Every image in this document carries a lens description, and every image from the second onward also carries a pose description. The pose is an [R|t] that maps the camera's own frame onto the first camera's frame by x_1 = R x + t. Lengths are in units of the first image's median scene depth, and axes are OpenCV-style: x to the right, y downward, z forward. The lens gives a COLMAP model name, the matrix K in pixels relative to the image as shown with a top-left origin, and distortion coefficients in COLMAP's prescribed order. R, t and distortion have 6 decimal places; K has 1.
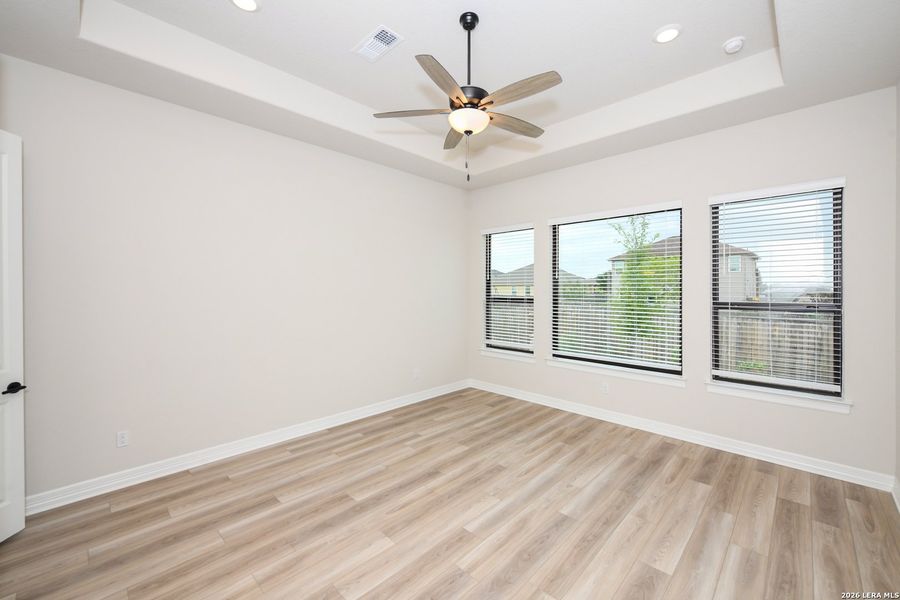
lens RADIAL K [[365.6, 0, 458.8], [0, 365.6, 298.0], [0, 0, 1]] dist [0.001689, -0.000263]
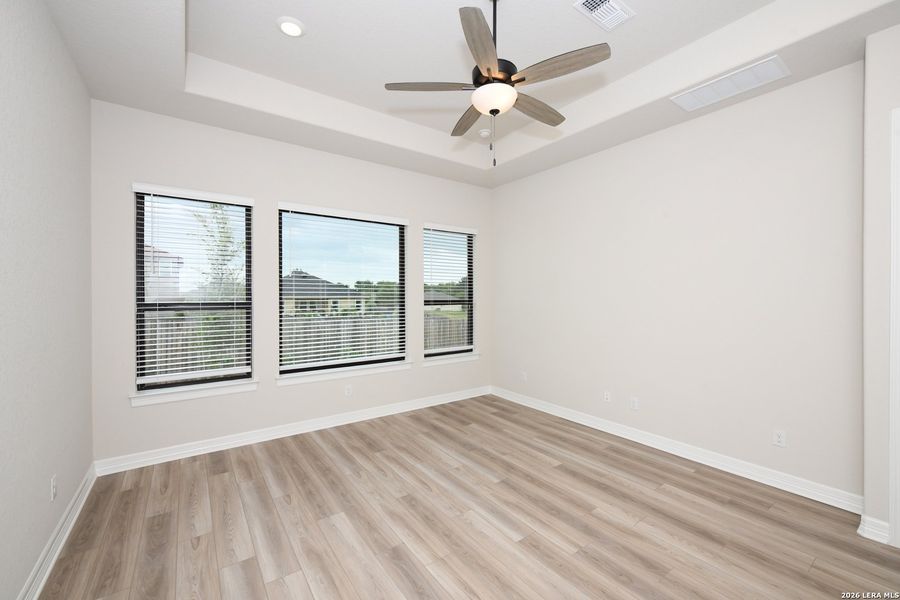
lens RADIAL K [[365.6, 0, 457.0], [0, 365.6, 292.7], [0, 0, 1]] dist [0.001689, -0.000263]
pose [[0.181803, -0.004070, 0.983327, -0.597950], [0.020888, 0.999782, 0.000276, -0.013372], [-0.983113, 0.020489, 0.181848, 0.608412]]
